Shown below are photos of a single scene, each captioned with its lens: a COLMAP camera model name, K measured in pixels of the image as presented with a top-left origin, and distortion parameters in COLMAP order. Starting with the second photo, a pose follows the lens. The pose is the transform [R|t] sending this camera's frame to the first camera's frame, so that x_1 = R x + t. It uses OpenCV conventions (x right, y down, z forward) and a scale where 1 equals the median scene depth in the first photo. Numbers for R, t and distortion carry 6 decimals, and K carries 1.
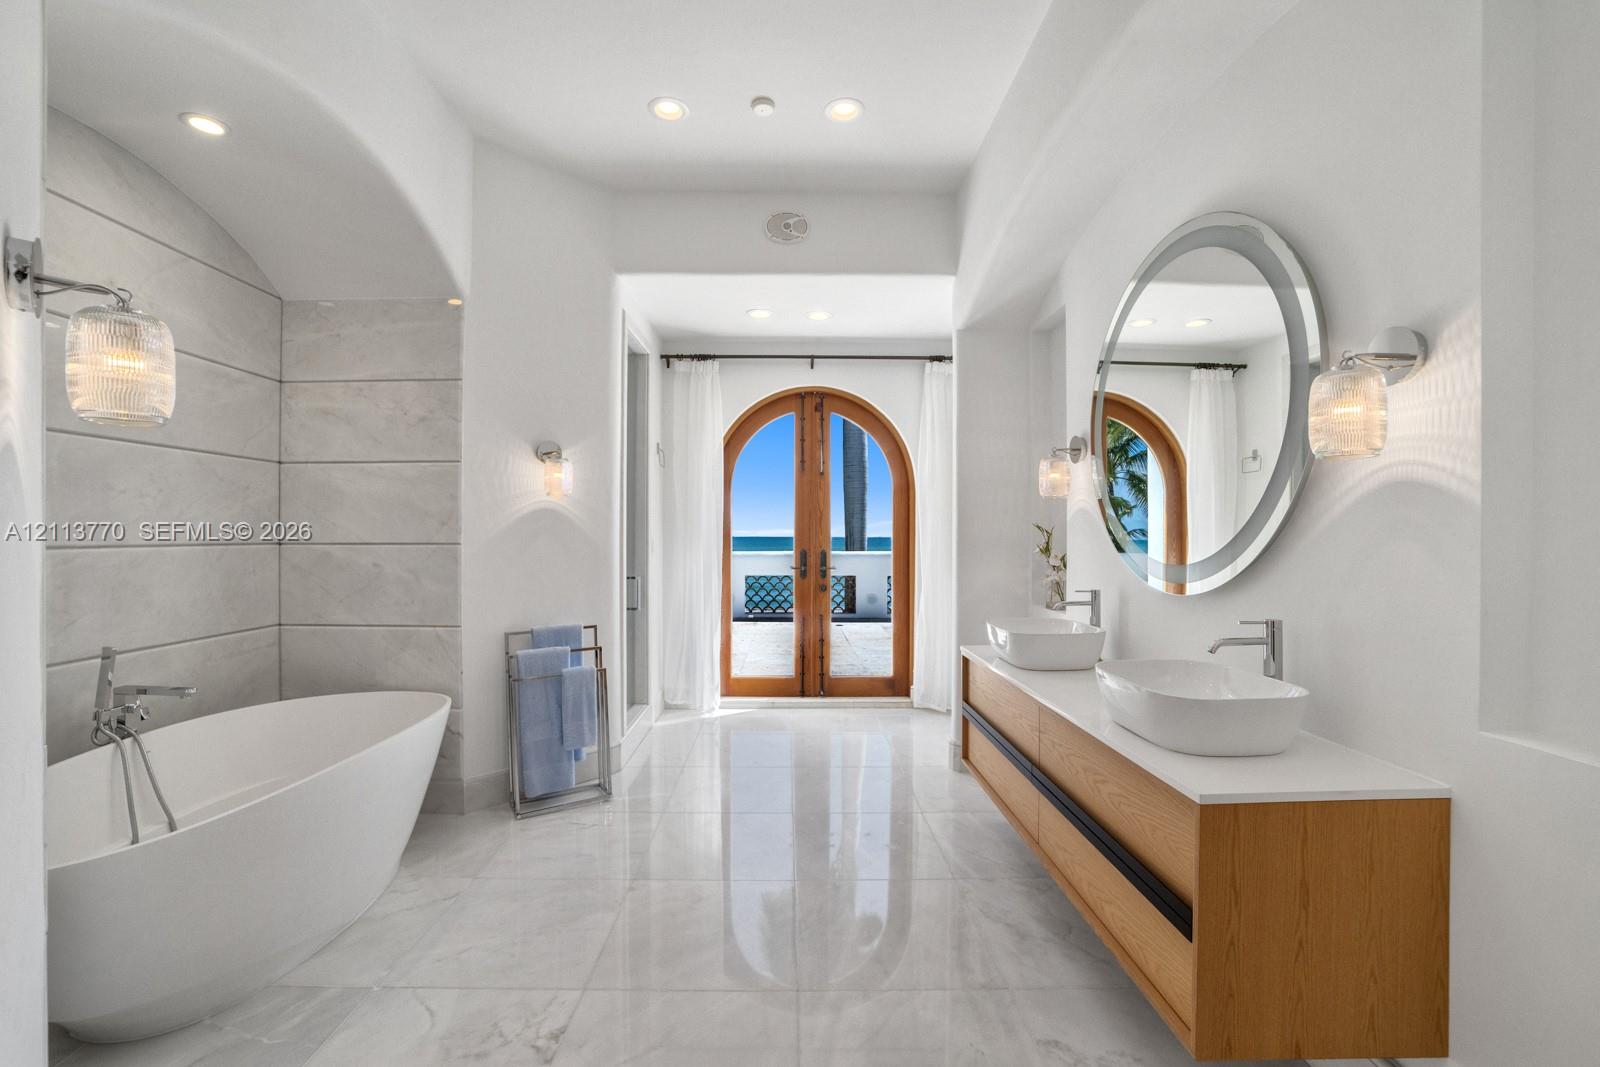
lens RADIAL K [[658.7, 0, 779.7], [0, 658.7, 534.7], [0, 0, 1]] dist [-0.055728, 0.019574]
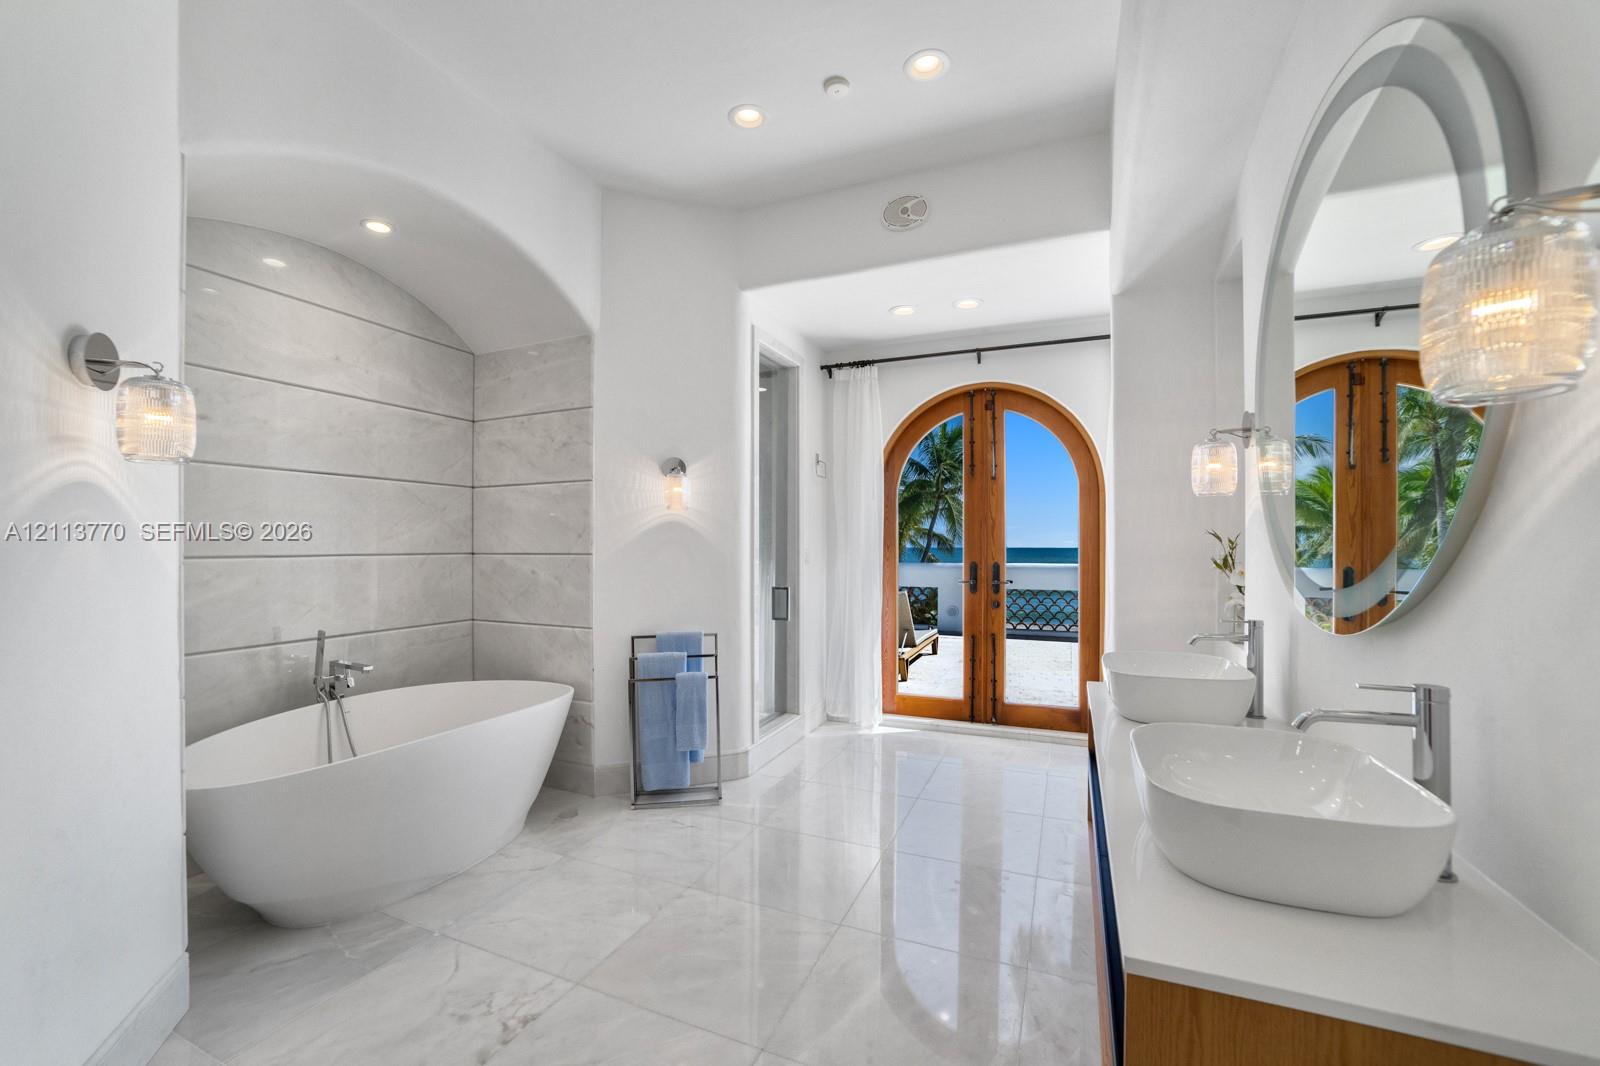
lens RADIAL K [[644.5, 0, 777.7], [0, 644.5, 545.1], [0, 0, 1]] dist [-0.054962, 0.017242]
pose [[0.913765, -0.002303, -0.406236, 0.237060], [0.001862, 0.999997, -0.001482, 0.000770], [0.406238, 0.000598, 0.913767, 0.118840]]
